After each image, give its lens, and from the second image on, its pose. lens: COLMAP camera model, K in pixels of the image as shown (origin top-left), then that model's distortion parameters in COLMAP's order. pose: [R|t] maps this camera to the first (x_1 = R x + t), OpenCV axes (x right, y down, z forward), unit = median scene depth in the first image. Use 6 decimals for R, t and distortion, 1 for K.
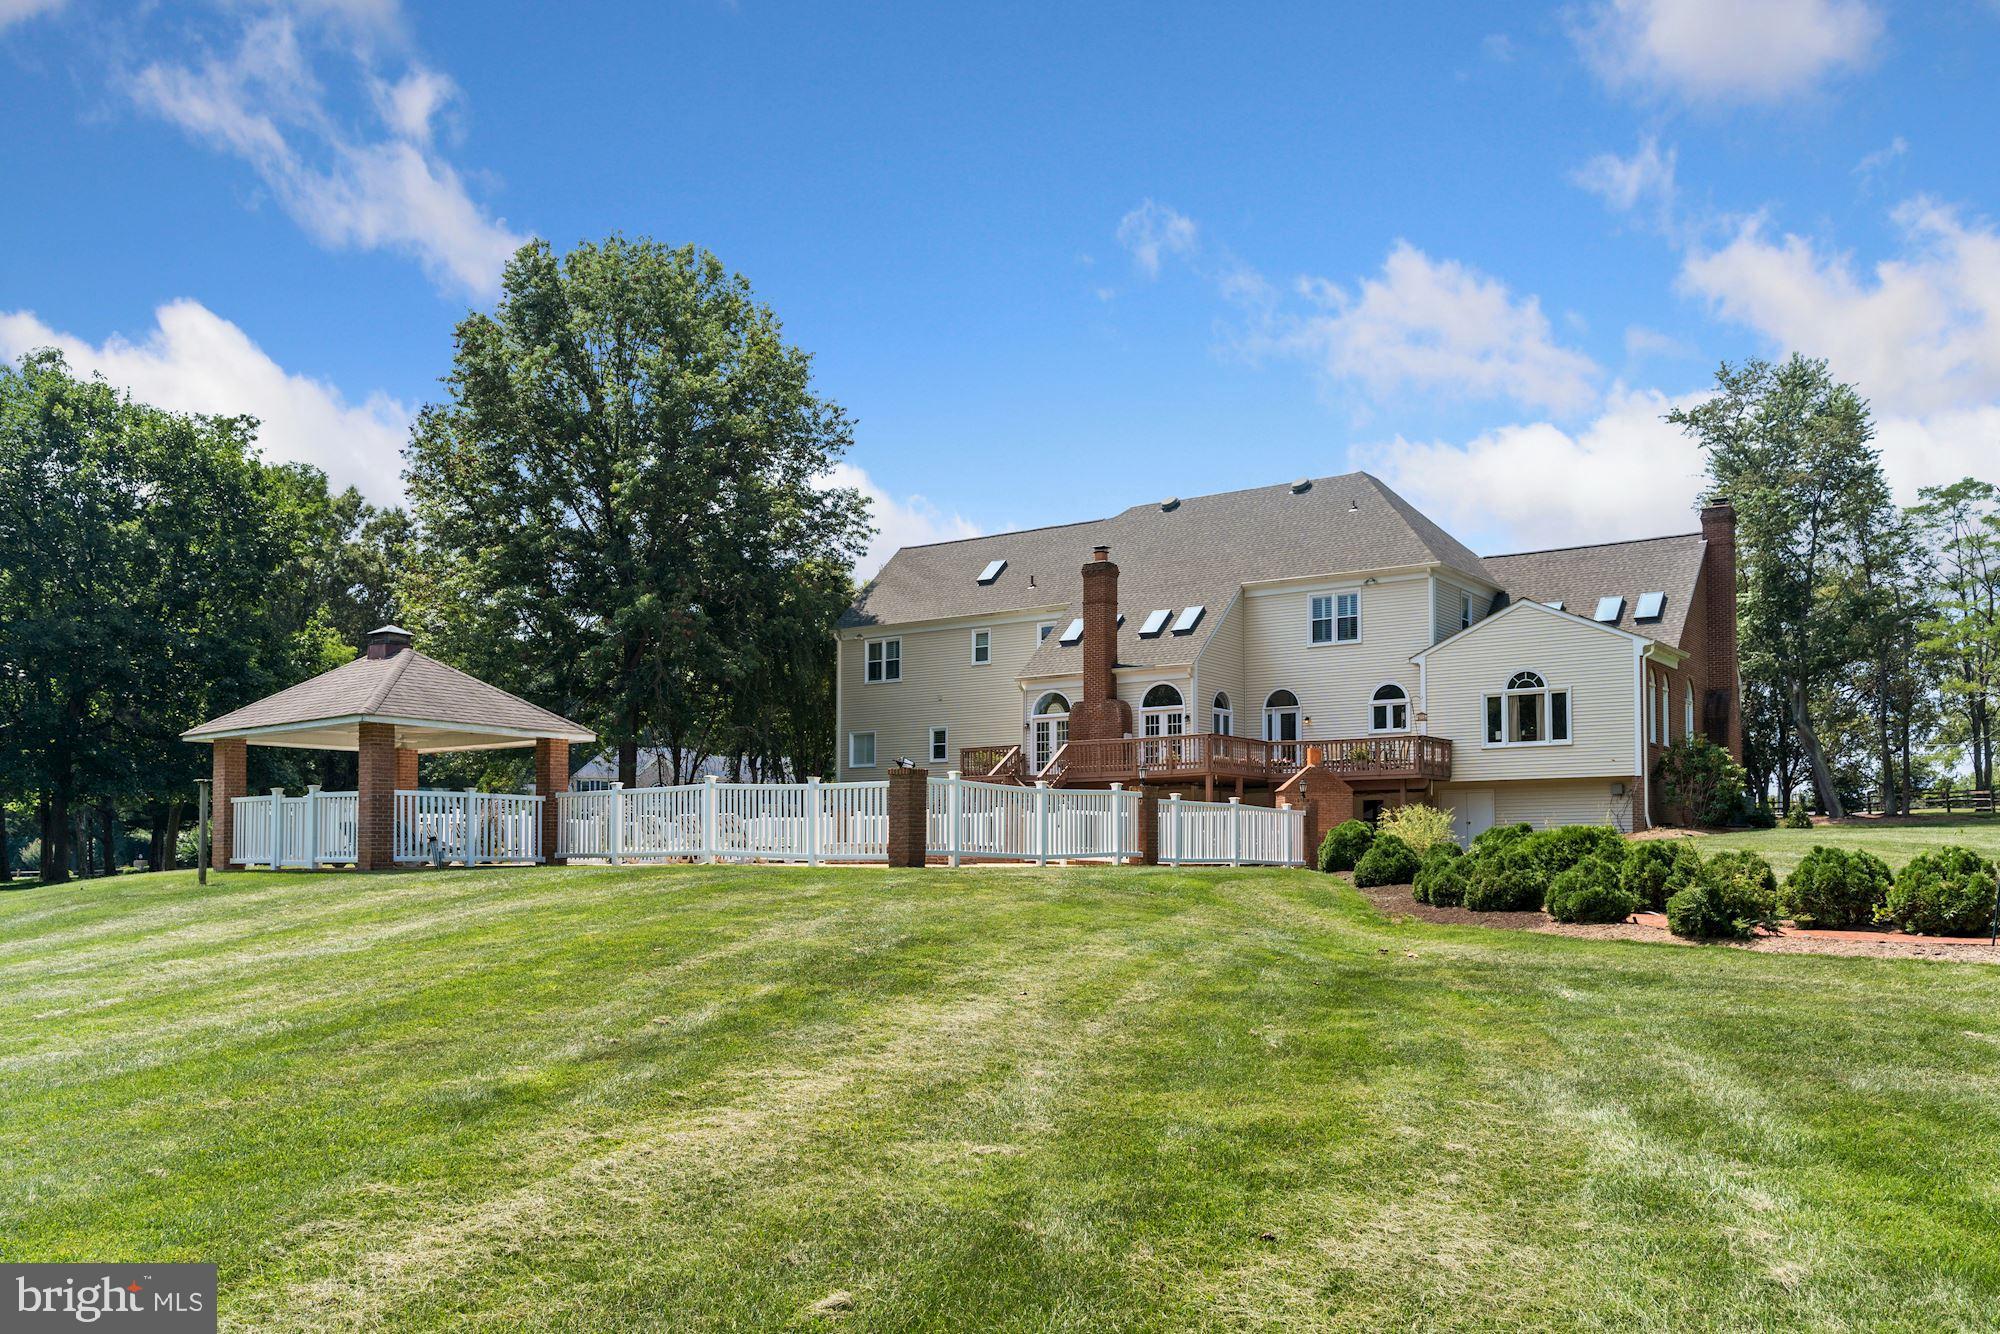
lens RADIAL K [[1607.2, 0, 1000.0], [0, 1607.2, 667.0], [0, 0, 1]] dist [0.013046, 0.003428]
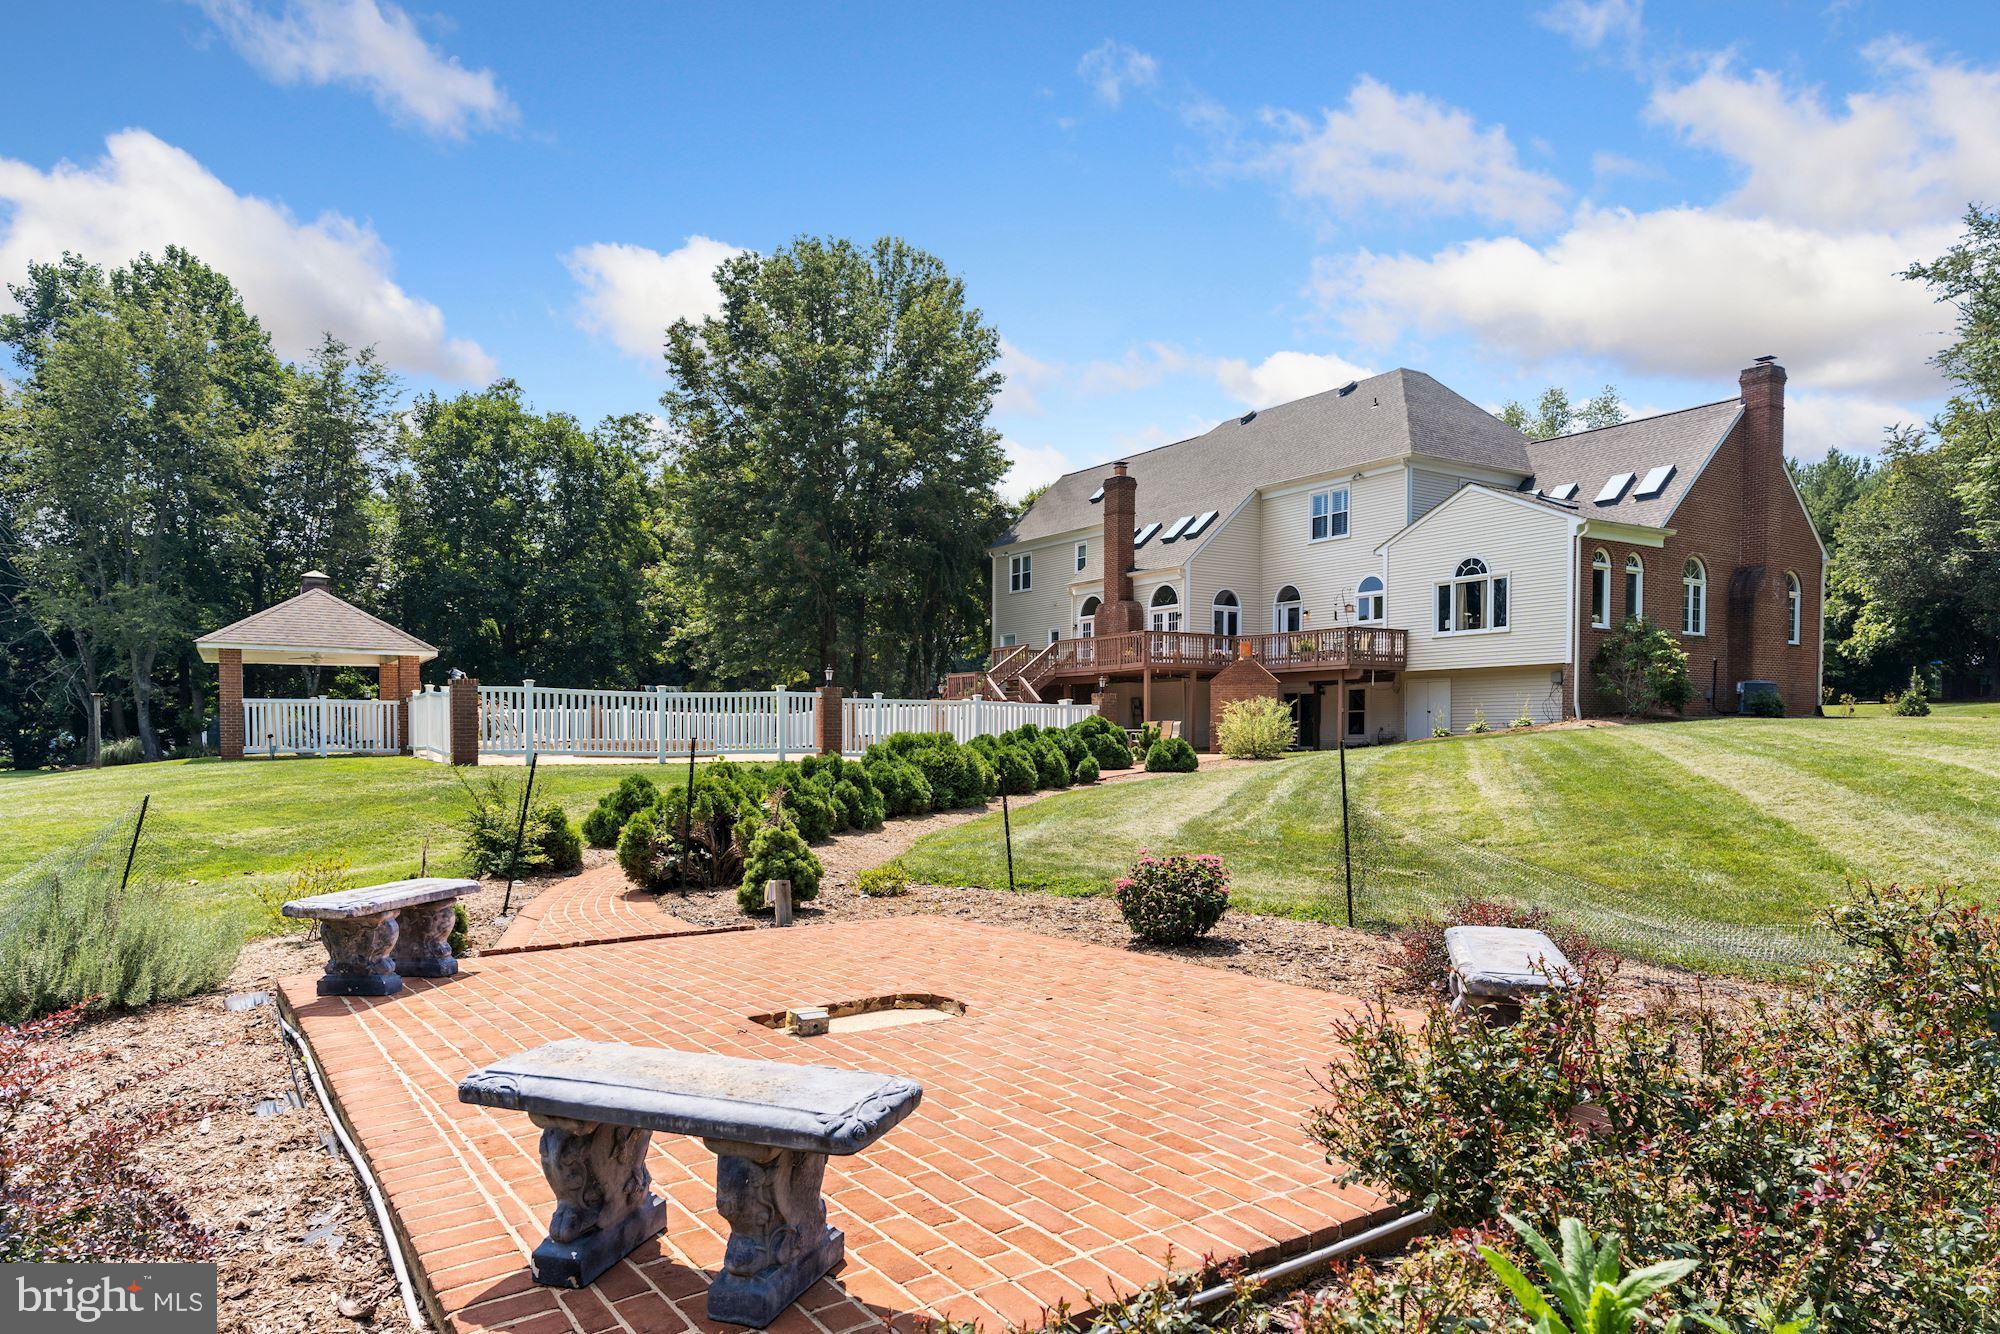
lens RADIAL K [[1249.7, 0, 1000.3], [0, 1249.7, 711.8], [0, 0, 1]] dist [-0.005464, 0.000898]
pose [[0.926039, -0.003473, -0.377411, 0.318323], [0.043722, 0.994213, 0.098131, 0.007988], [0.374886, -0.107375, 0.920832, 0.165809]]
